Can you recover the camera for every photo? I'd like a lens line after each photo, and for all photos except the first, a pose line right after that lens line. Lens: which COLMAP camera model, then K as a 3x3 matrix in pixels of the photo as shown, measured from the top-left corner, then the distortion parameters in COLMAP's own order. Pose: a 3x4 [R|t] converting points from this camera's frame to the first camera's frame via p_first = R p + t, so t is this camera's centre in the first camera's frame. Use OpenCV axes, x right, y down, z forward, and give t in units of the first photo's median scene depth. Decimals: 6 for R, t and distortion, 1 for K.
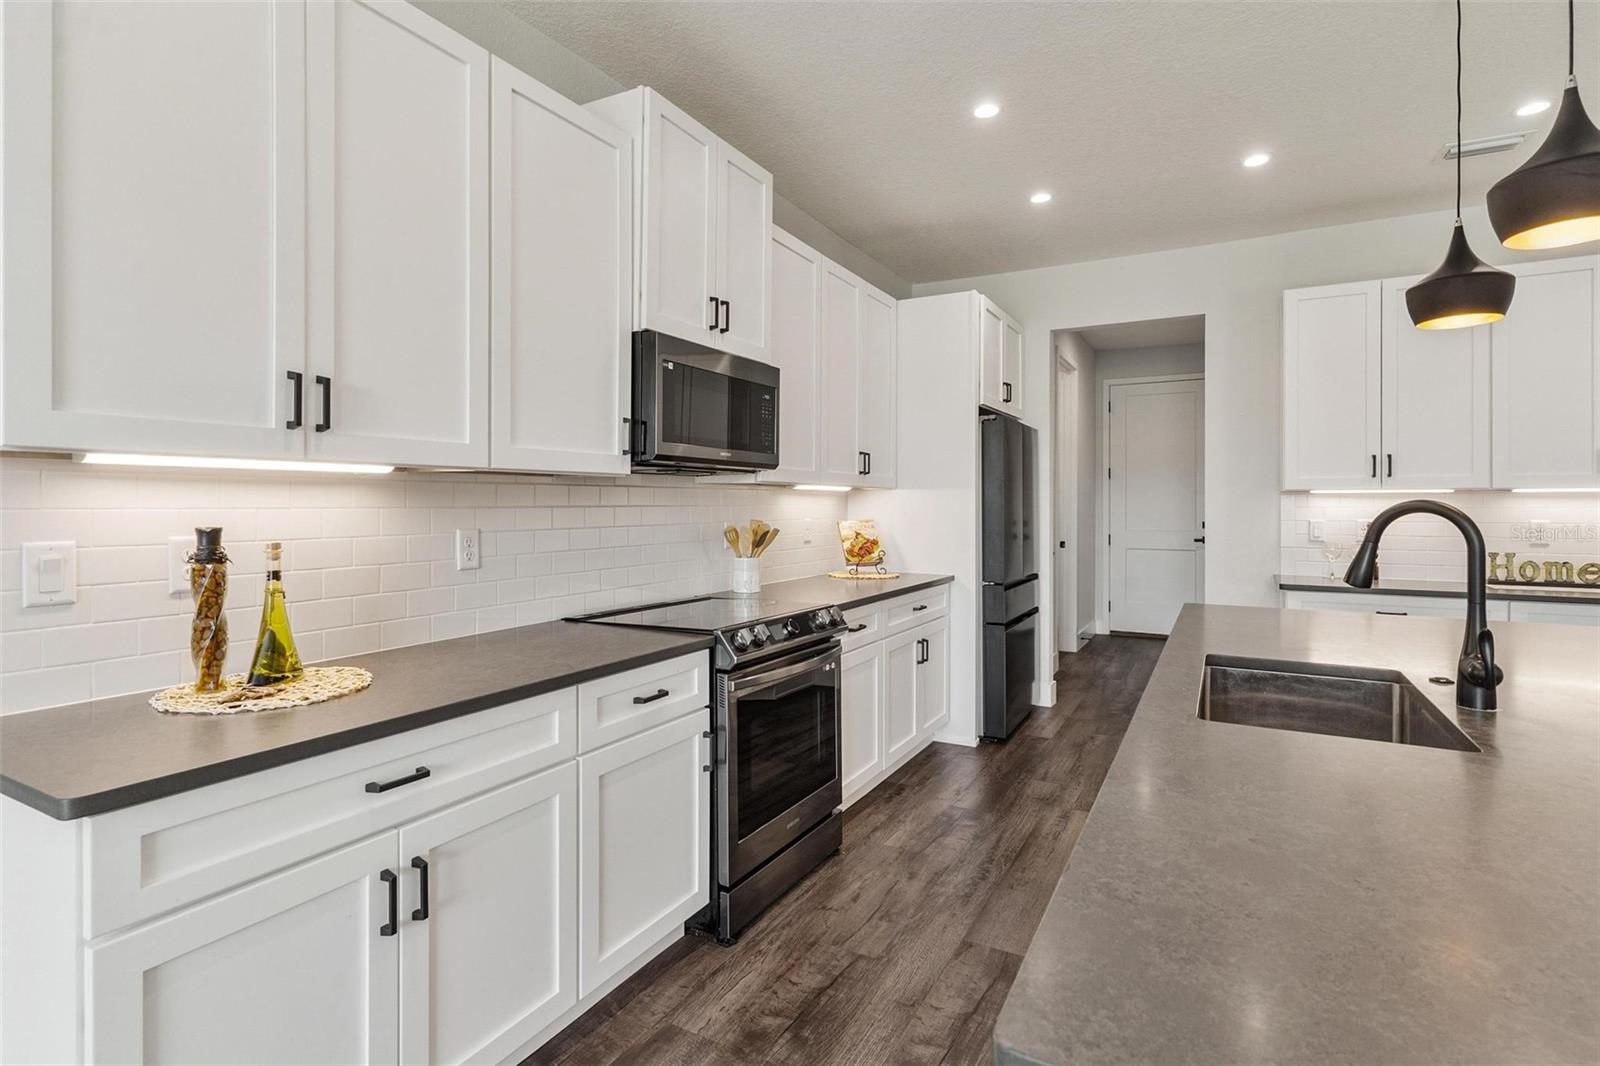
lens RADIAL K [[782.4, 0, 799.5], [0, 782.4, 505.4], [0, 0, 1]] dist [0.003795, -0.001981]
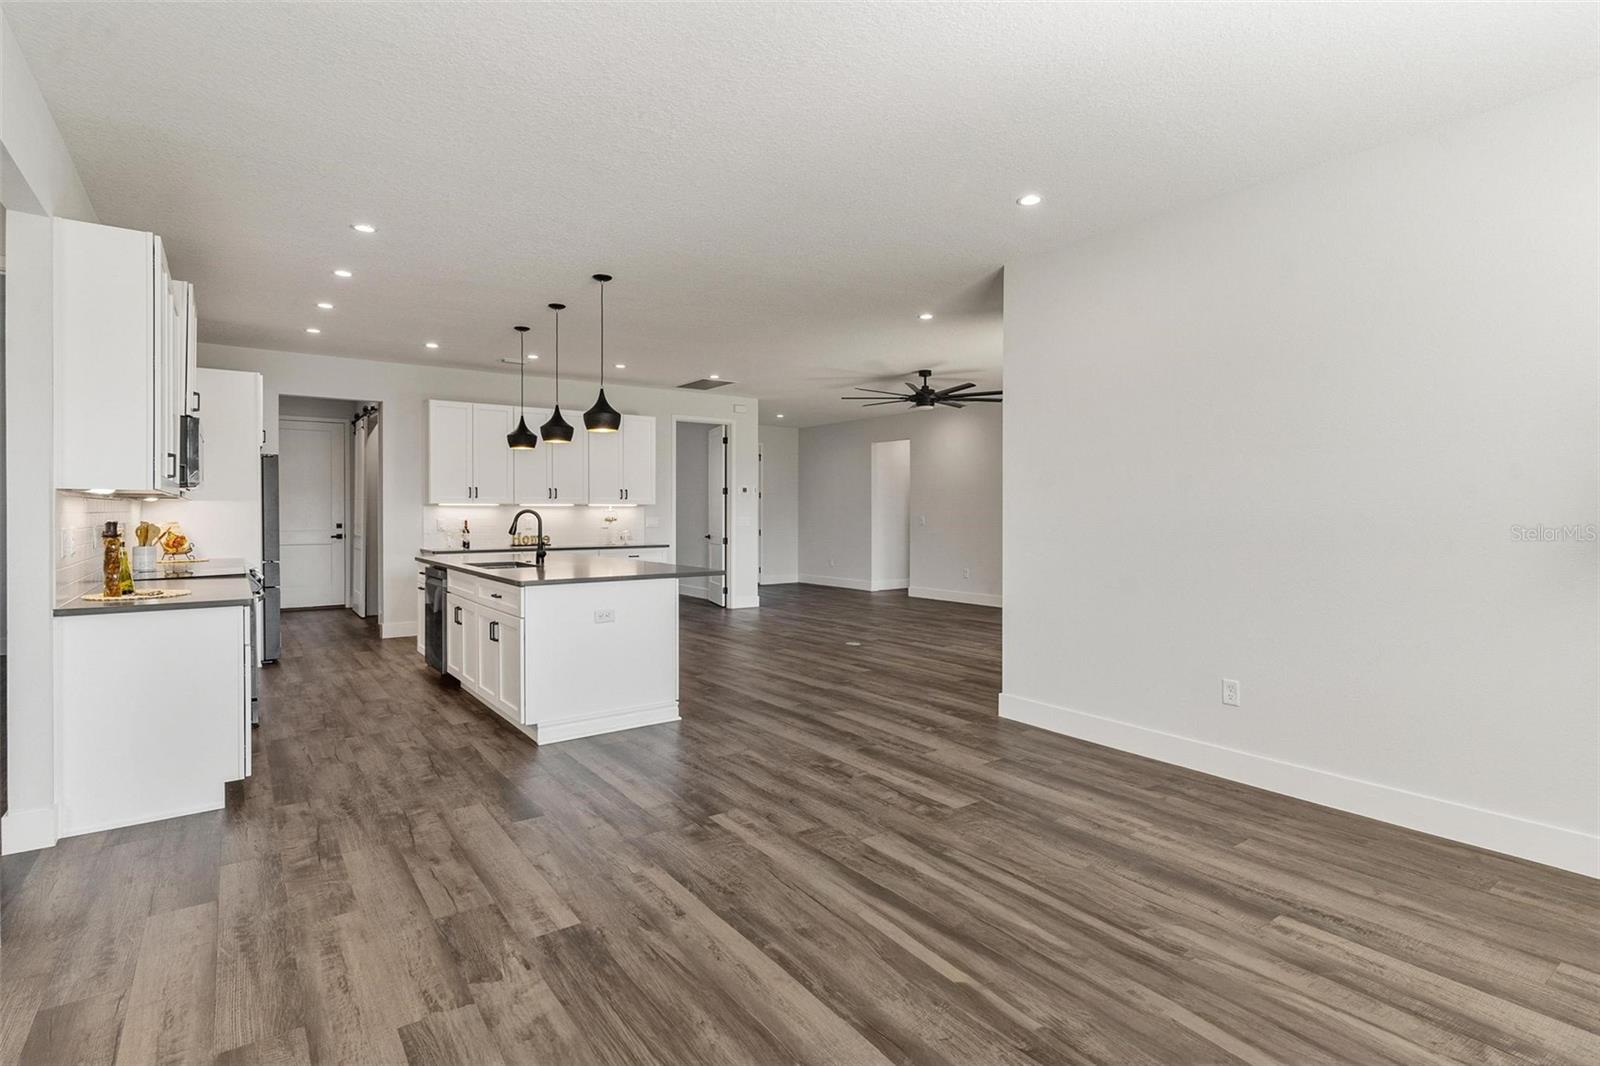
lens RADIAL K [[782.4, 0, 788.4], [0, 782.4, 513.9], [0, 0, 1]] dist [0.003795, -0.001981]
pose [[0.430418, -0.003274, 0.902624, -0.976050], [0.001644, 0.999995, 0.002844, 0.002353], [-0.902628, 0.000259, 0.430421, -0.824148]]
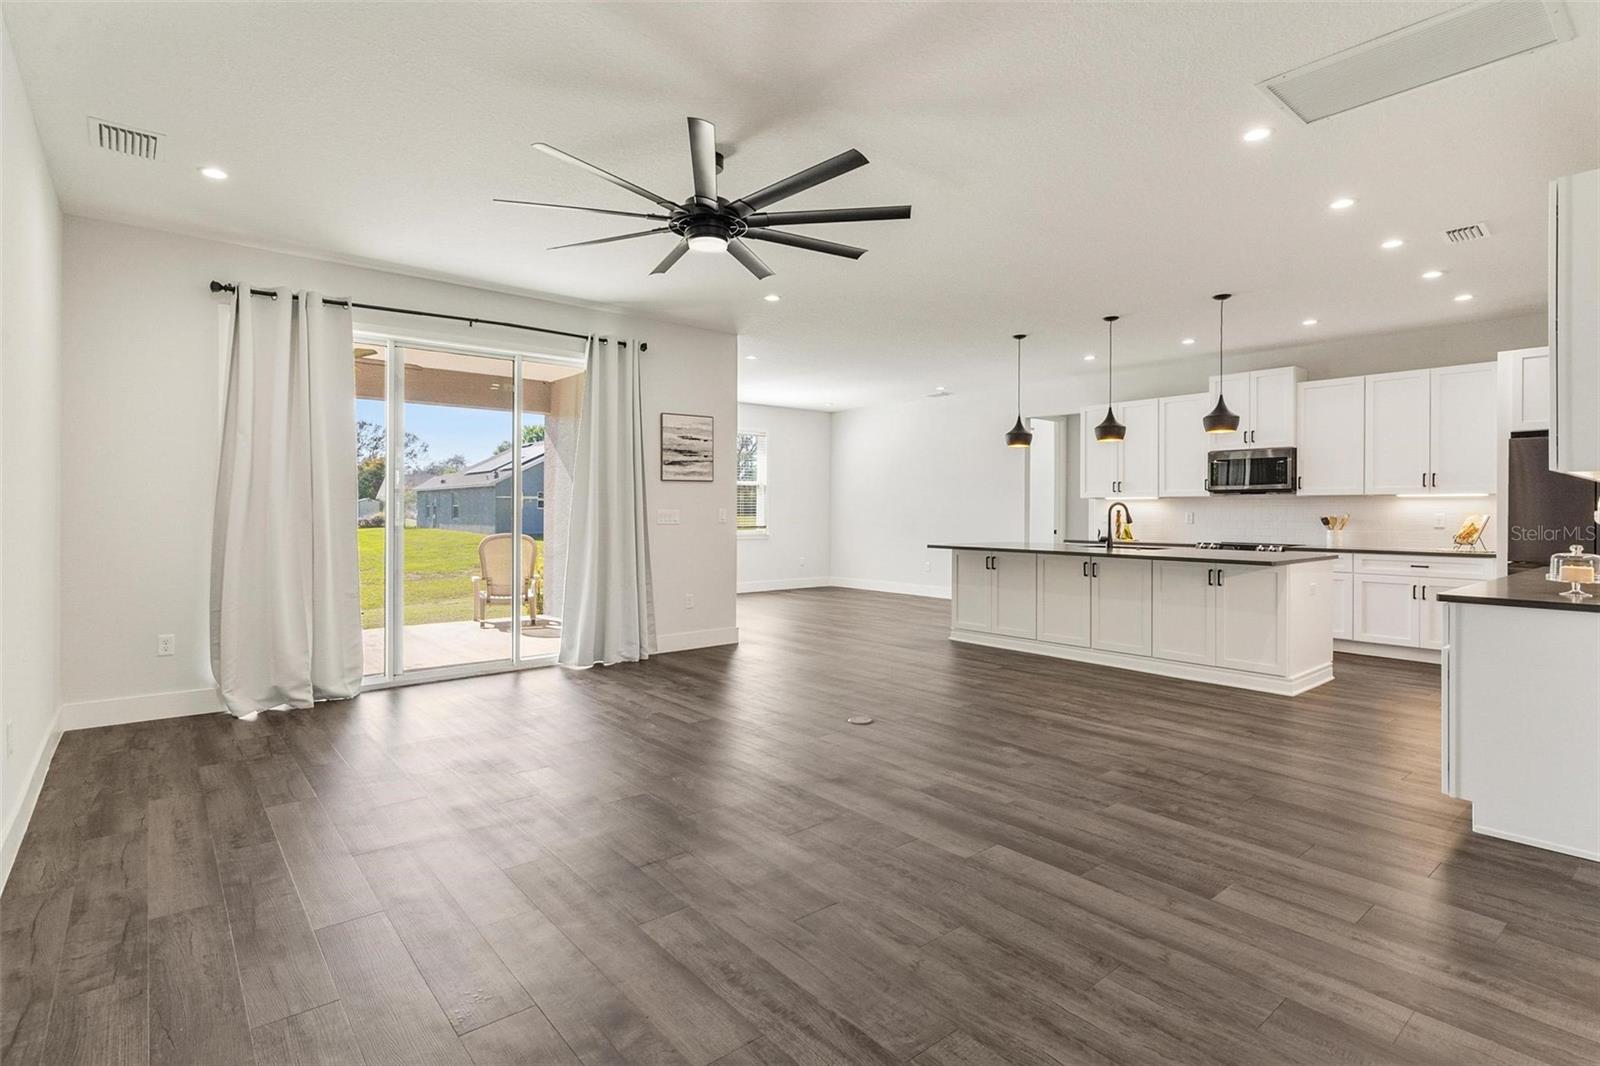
lens RADIAL K [[782.4, 0, 795.1], [0, 782.4, 515.4], [0, 0, 1]] dist [0.003795, -0.001981]
pose [[-0.360280, 0.002358, -0.932841, 2.683812], [-0.006091, 0.999970, 0.004880, 0.027312], [0.932824, 0.007440, -0.360255, 0.441969]]
